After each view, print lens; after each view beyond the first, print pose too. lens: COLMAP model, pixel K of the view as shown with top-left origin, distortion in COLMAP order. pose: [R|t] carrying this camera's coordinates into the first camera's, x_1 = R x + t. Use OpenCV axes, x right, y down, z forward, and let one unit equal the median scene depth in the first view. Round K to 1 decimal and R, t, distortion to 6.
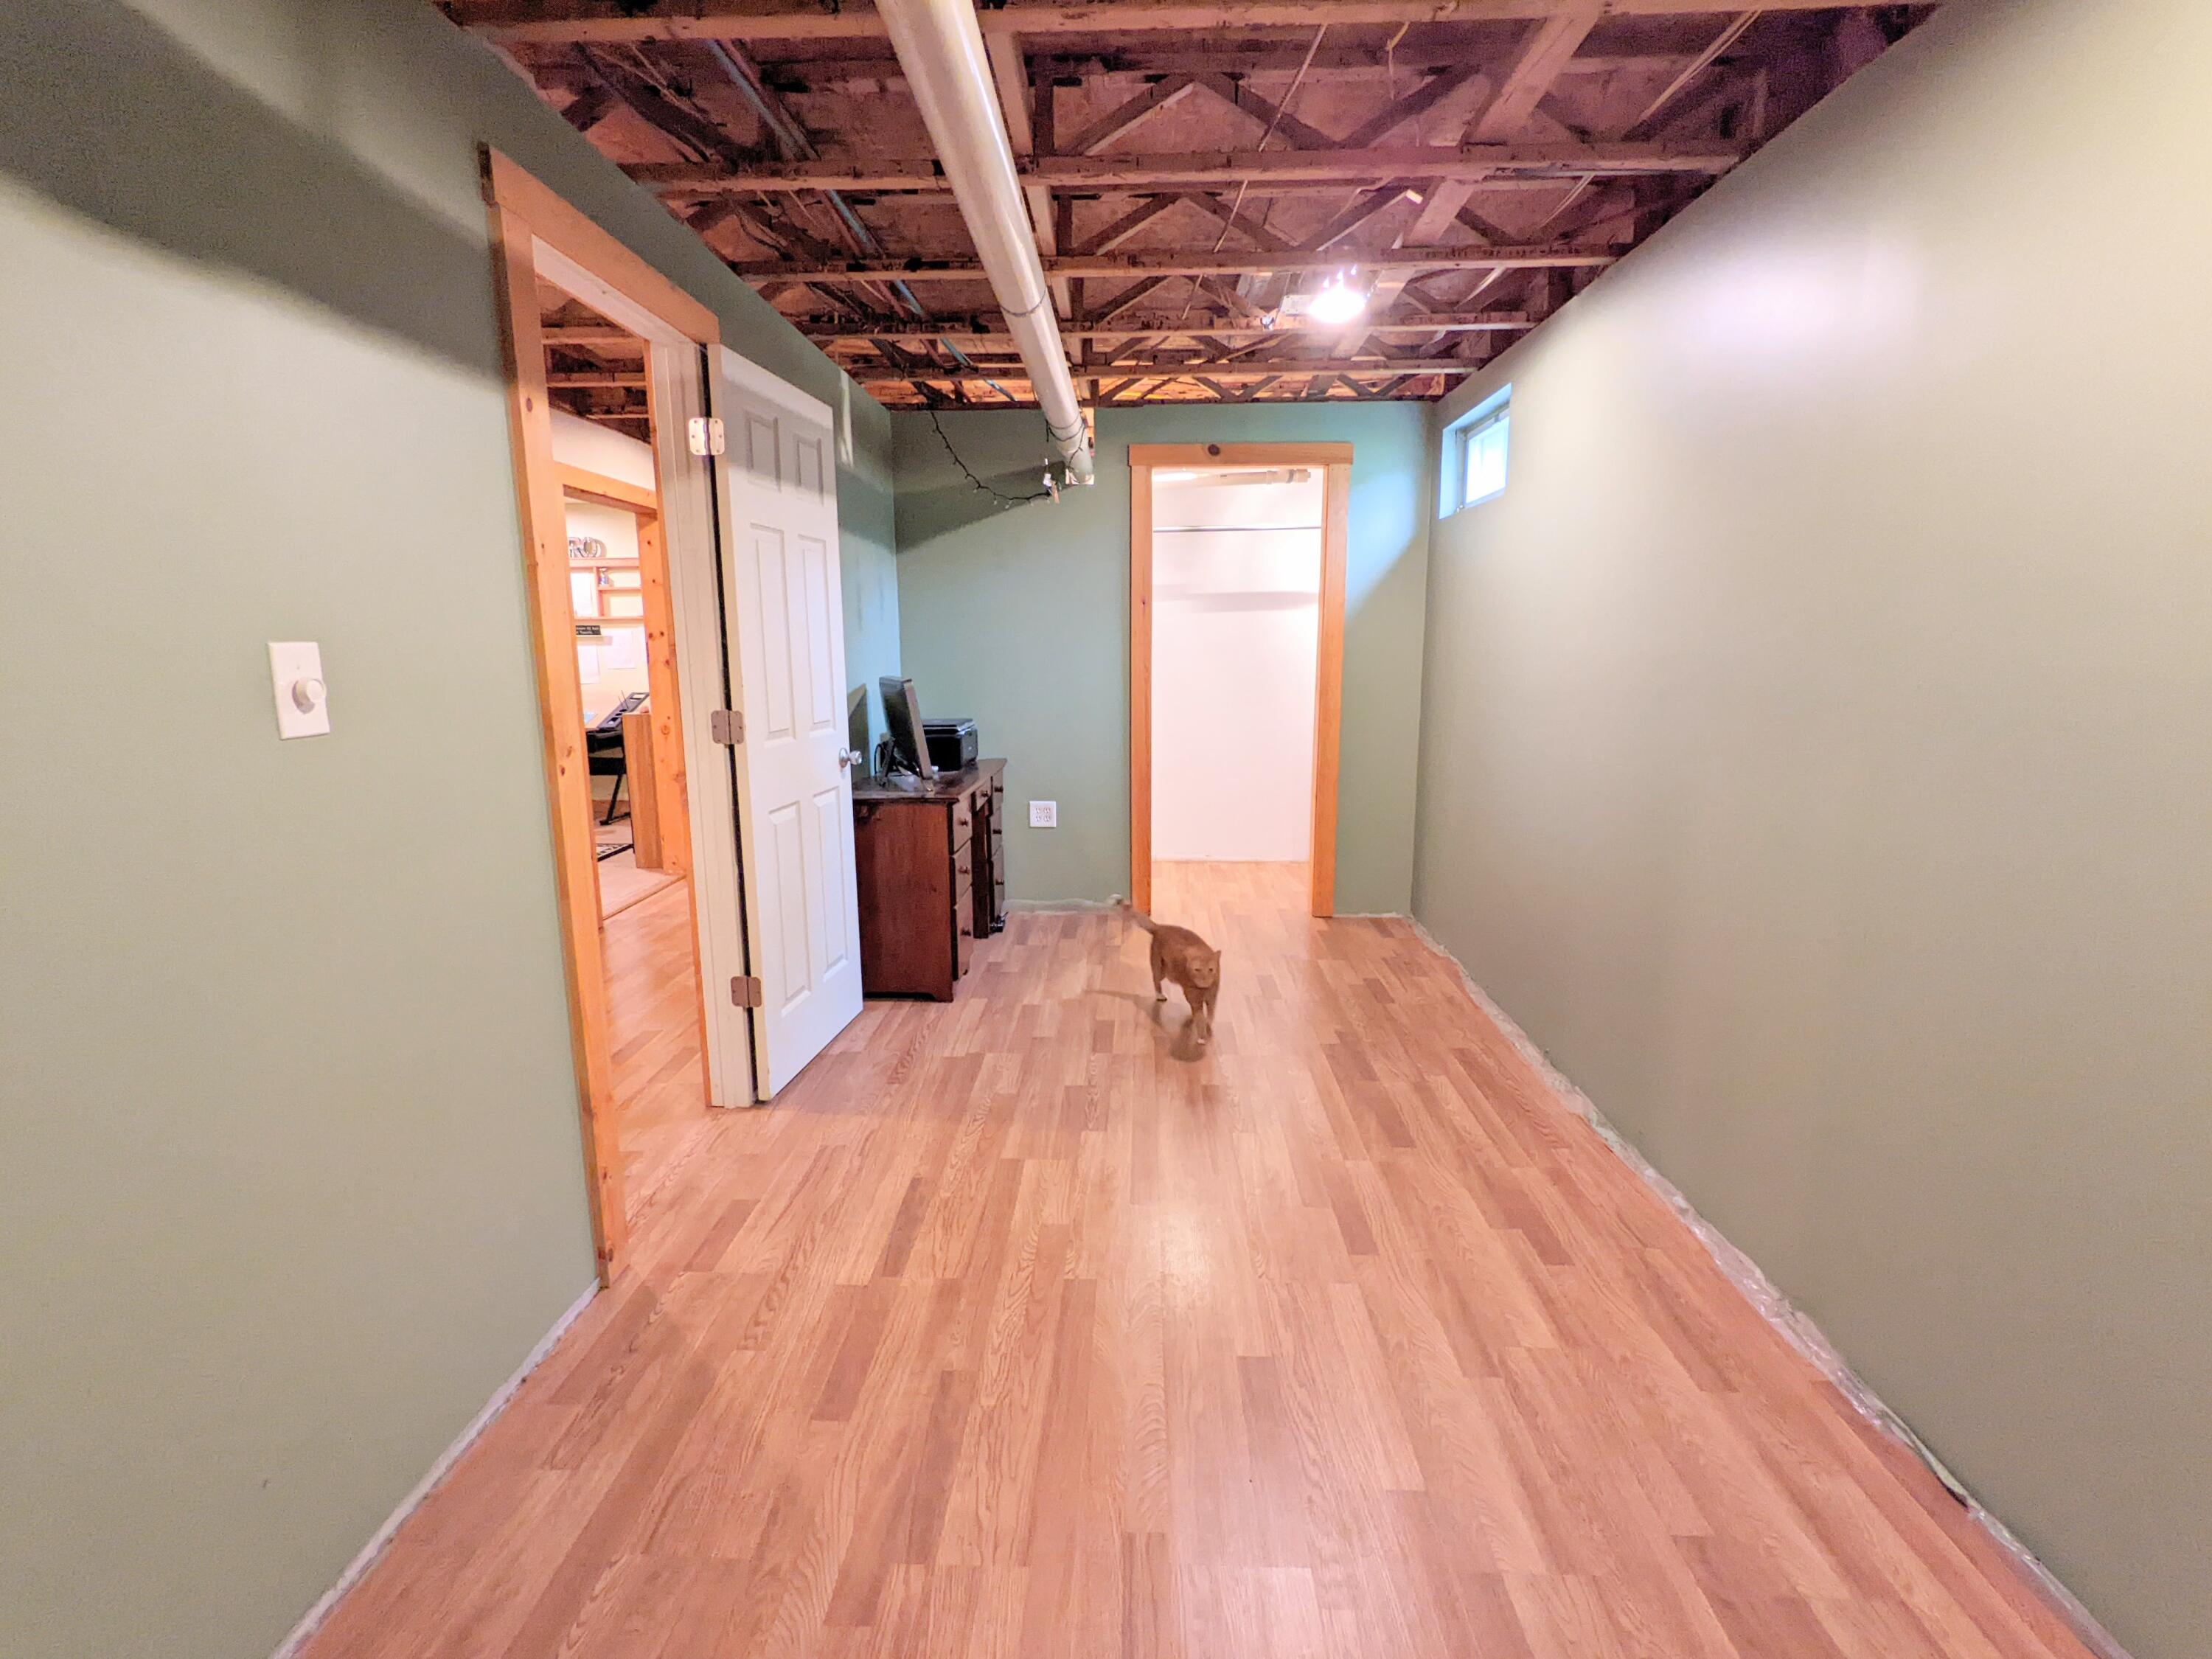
lens RADIAL K [[1019.6, 0, 1106.5], [0, 1019.6, 828.9], [0, 0, 1]] dist [-0.000281, -0.000002]
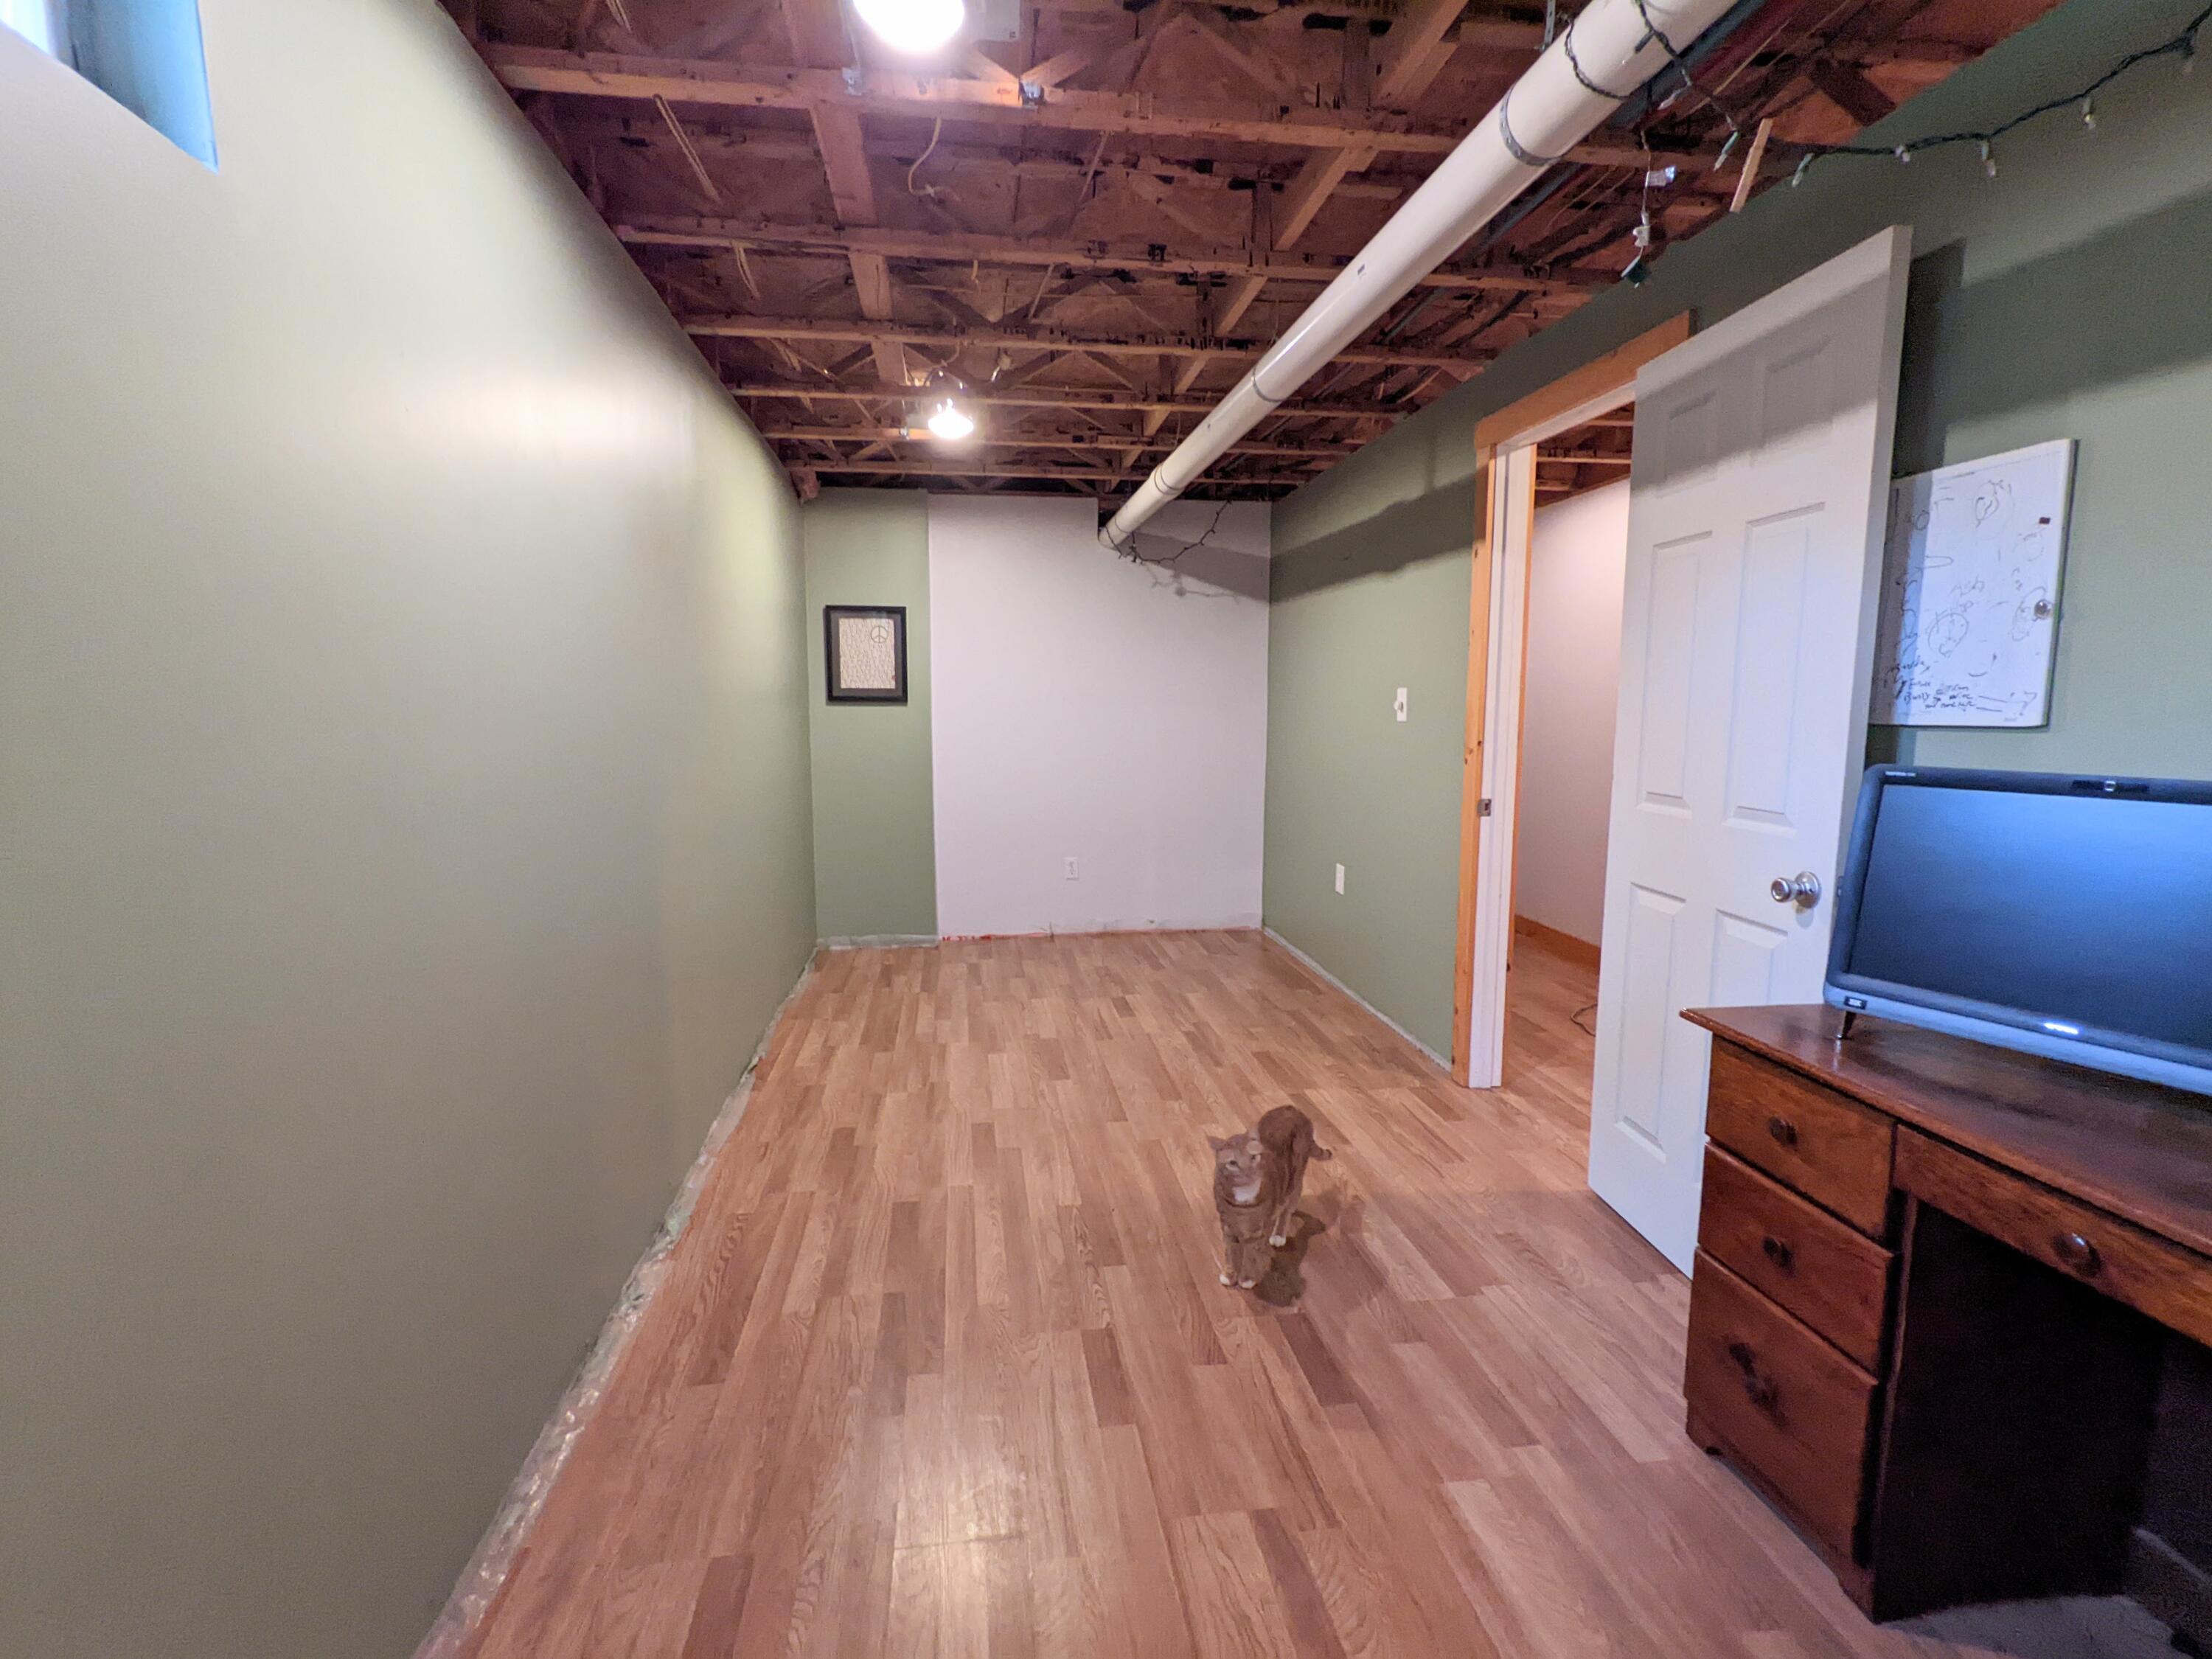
lens RADIAL K [[1019.6, 0, 1105.3], [0, 1019.6, 826.2], [0, 0, 1]] dist [-0.000281, -0.000002]
pose [[-0.984189, 0.028808, -0.174766, 0.320190], [-0.025829, 0.952794, 0.302517, -0.399240], [0.175231, 0.302248, -0.936985, 2.221851]]
